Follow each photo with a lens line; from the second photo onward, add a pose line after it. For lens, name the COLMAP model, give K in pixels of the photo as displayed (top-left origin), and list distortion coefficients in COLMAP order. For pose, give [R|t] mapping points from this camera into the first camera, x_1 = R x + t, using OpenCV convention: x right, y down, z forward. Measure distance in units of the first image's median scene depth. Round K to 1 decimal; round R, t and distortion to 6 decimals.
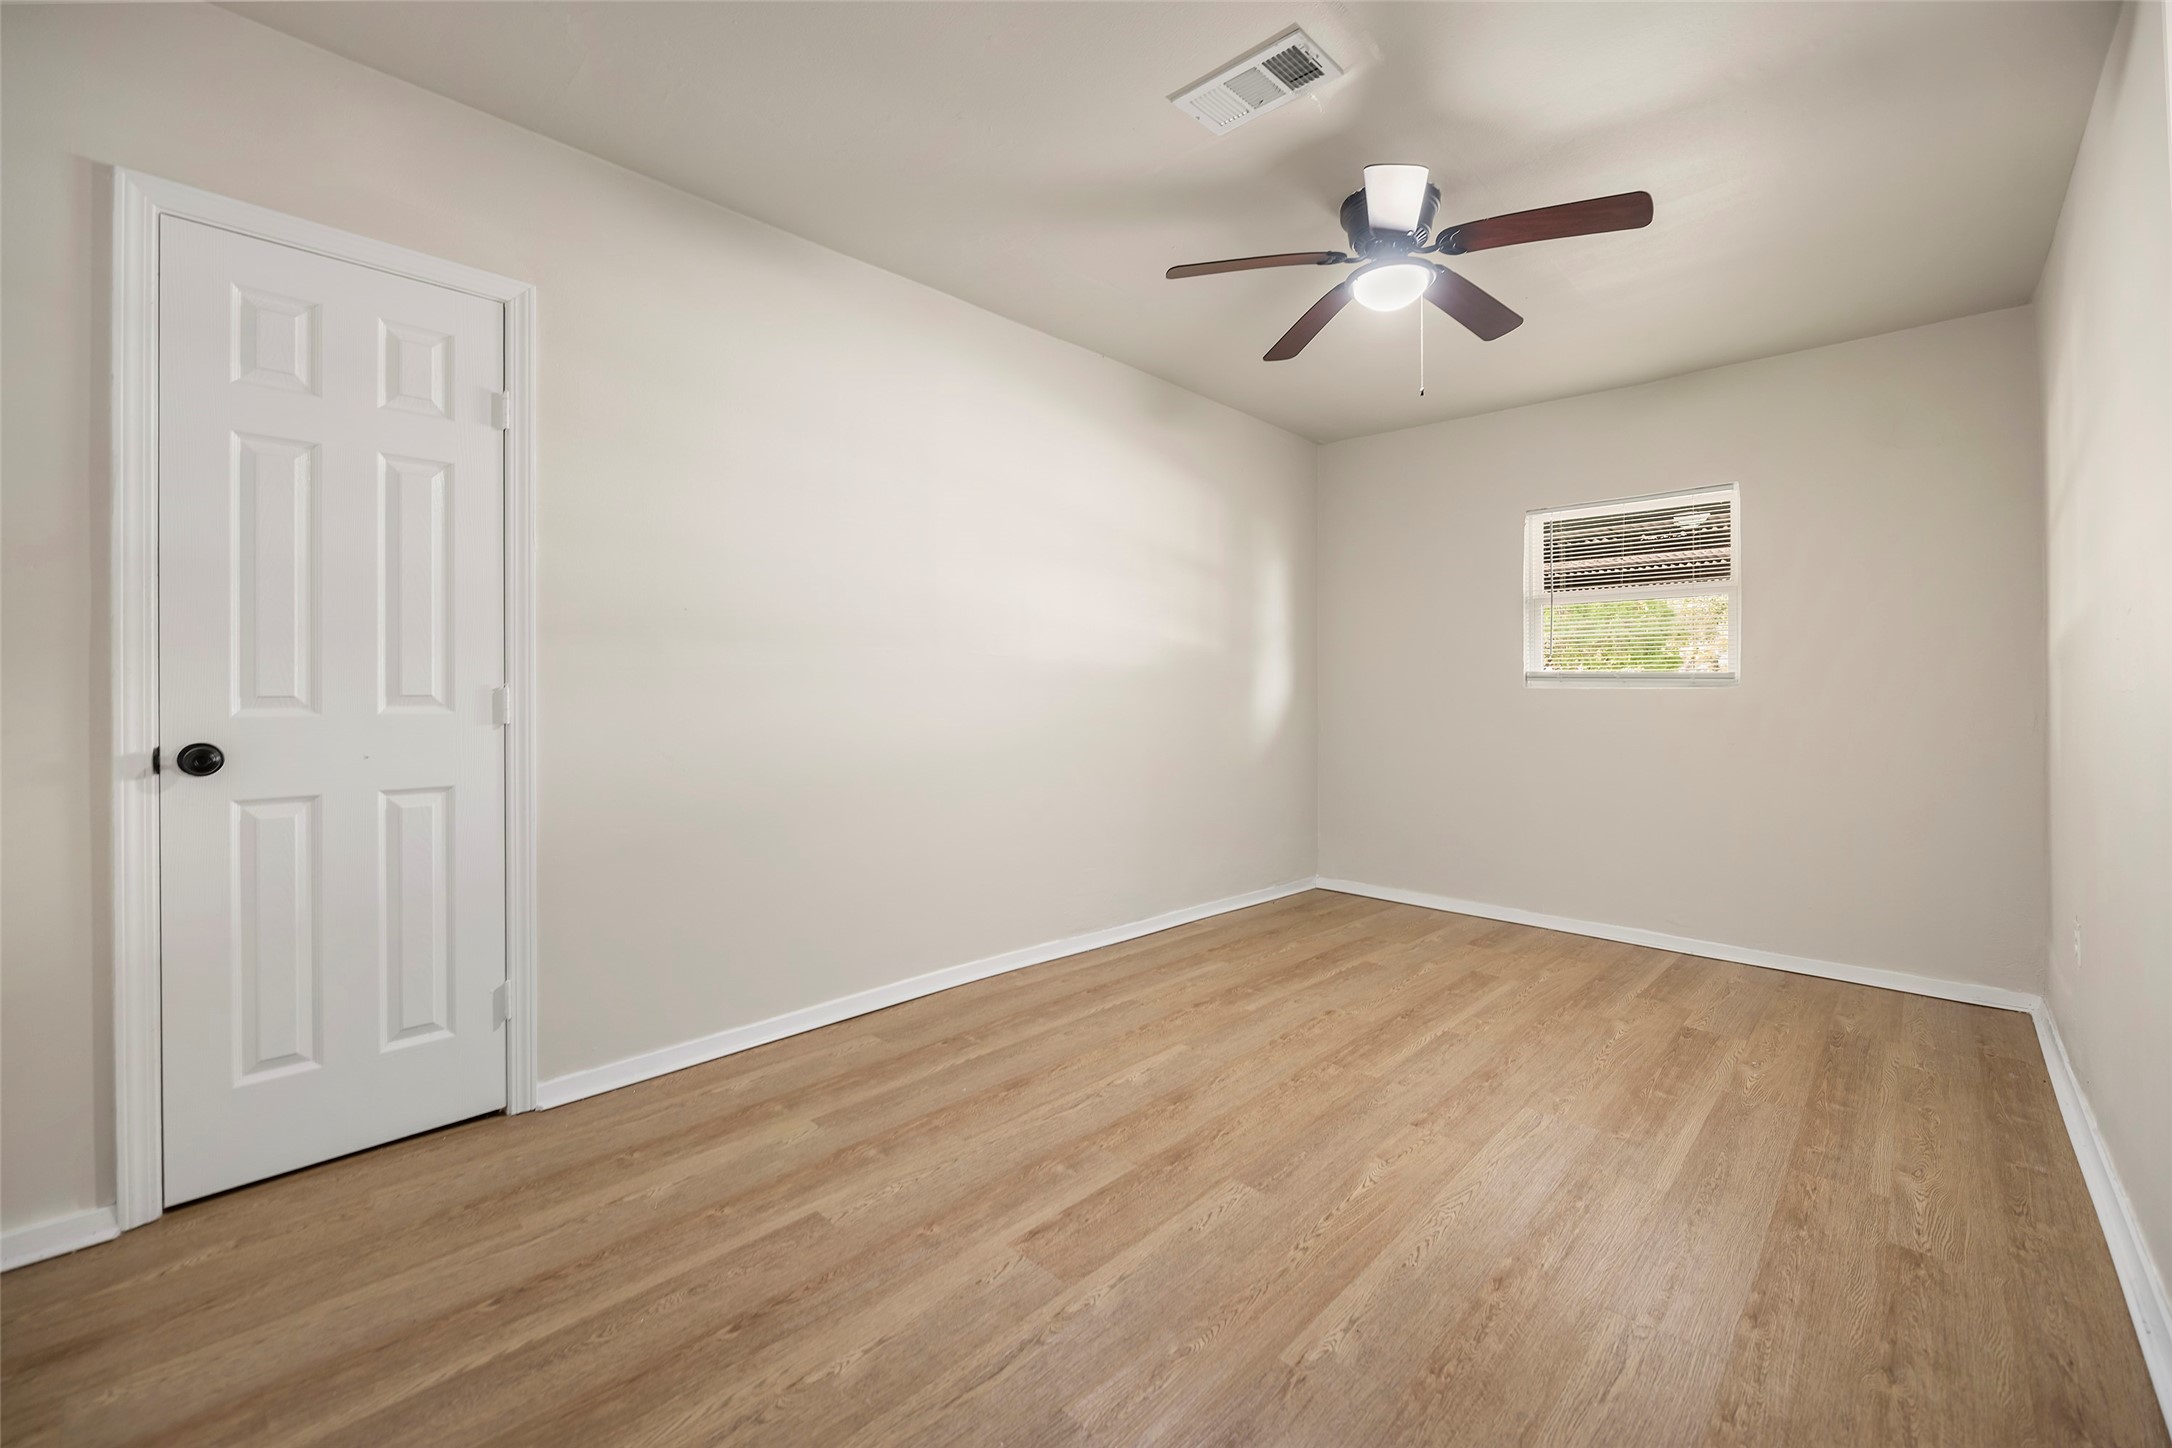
lens RADIAL K [[898.4, 0, 1086.0], [0, 898.4, 724.0], [0, 0, 1]] dist [-0.006145, -0.000467]
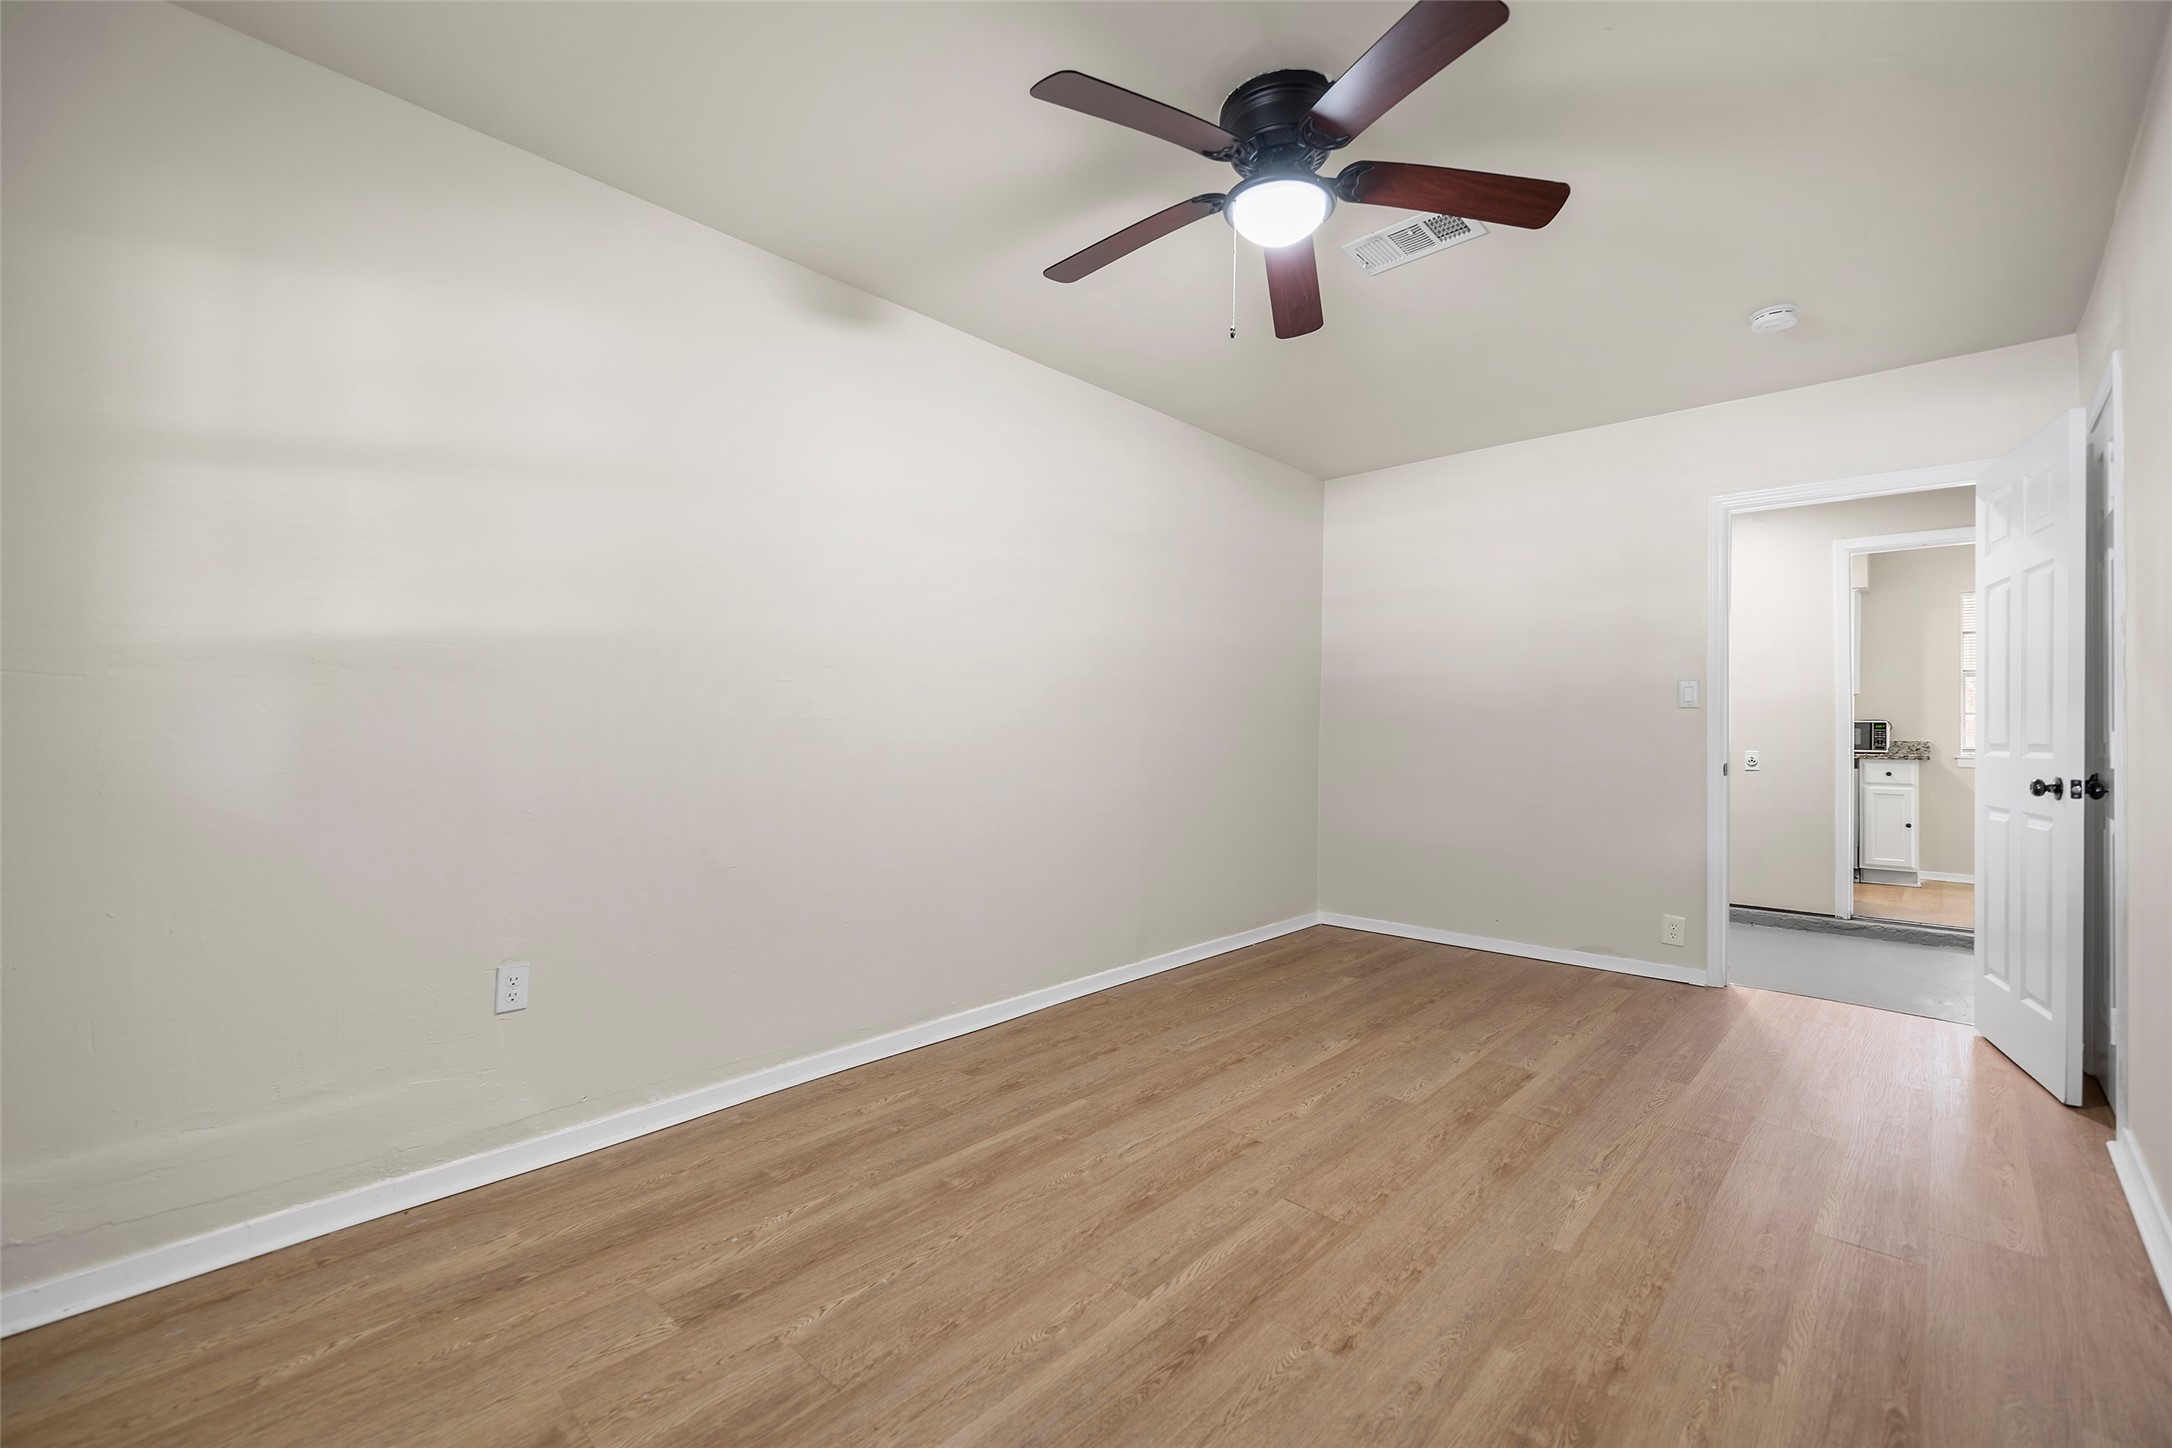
lens RADIAL K [[898.4, 0, 1086.0], [0, 898.4, 724.0], [0, 0, 1]] dist [-0.006145, -0.000467]
pose [[-0.999863, -0.016553, 0.000291, 0.506418], [-0.016534, 0.999316, 0.033074, -0.056122], [-0.000838, 0.033065, -0.999453, 1.786943]]
